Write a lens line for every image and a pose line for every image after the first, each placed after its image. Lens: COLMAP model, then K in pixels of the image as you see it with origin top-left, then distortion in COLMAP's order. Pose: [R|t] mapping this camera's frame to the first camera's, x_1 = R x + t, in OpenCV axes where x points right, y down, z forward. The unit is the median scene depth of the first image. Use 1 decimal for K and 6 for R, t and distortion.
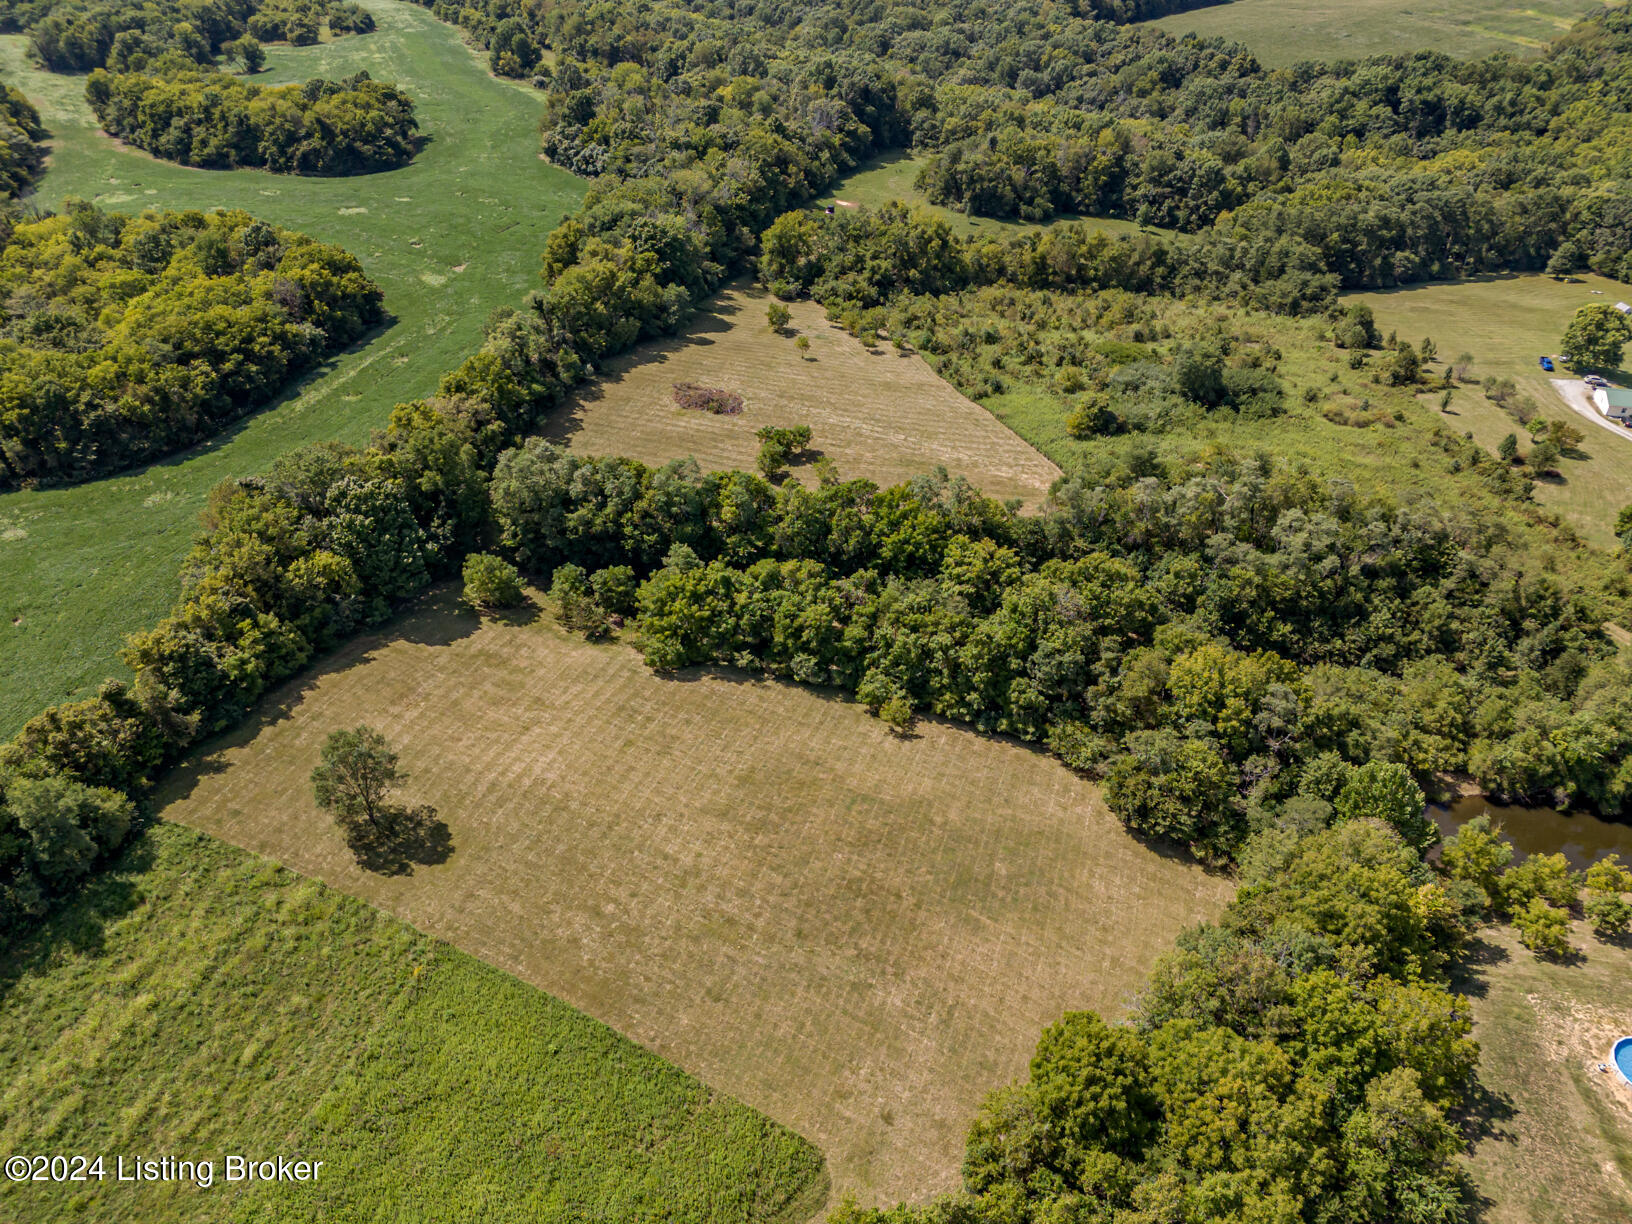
lens RADIAL K [[1234.8, 0, 817.8], [0, 1234.8, 590.9], [0, 0, 1]] dist [0.071618, -0.075951]
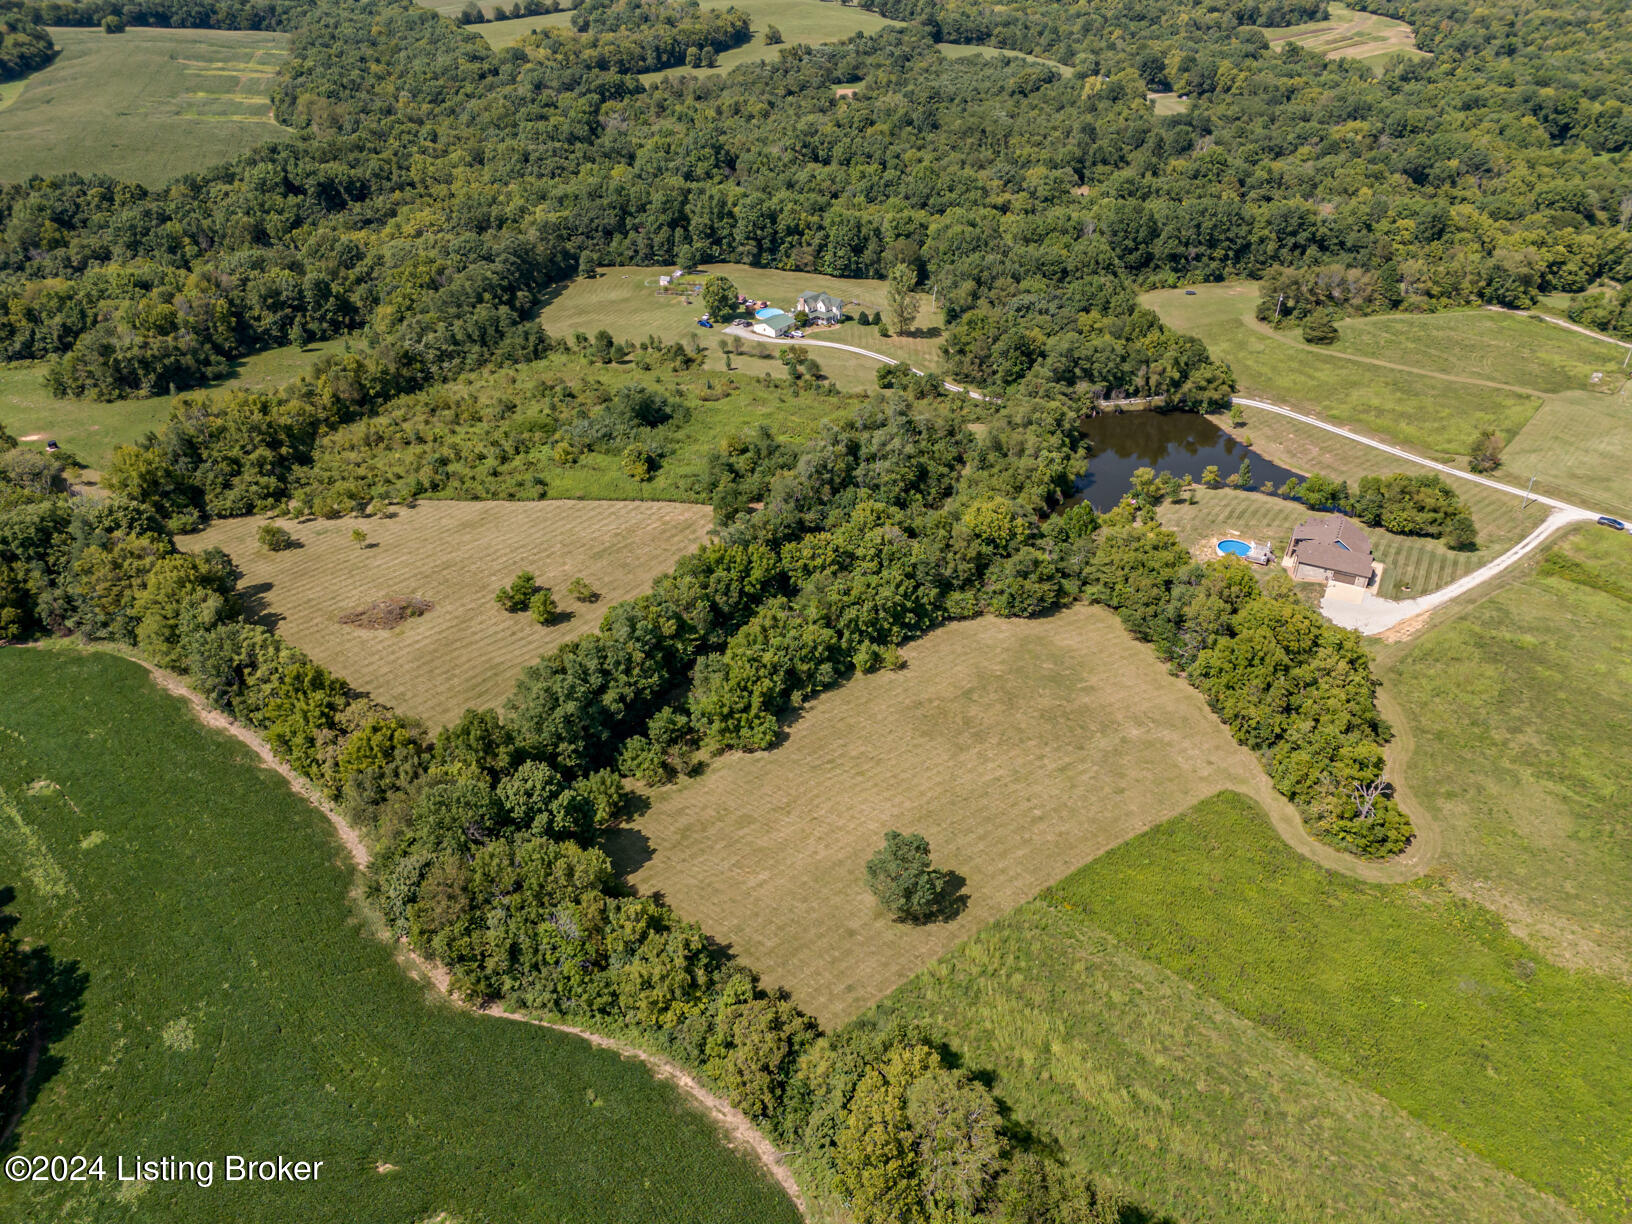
lens RADIAL K [[1192.6, 0, 822.2], [0, 1192.6, 614.2], [0, 0, 1]] dist [0.067012, -0.072995]
pose [[0.410444, -0.500459, 0.762284, -0.687421], [0.503970, 0.821169, 0.267761, -0.240348], [-0.759967, 0.274267, 0.589260, 0.185569]]
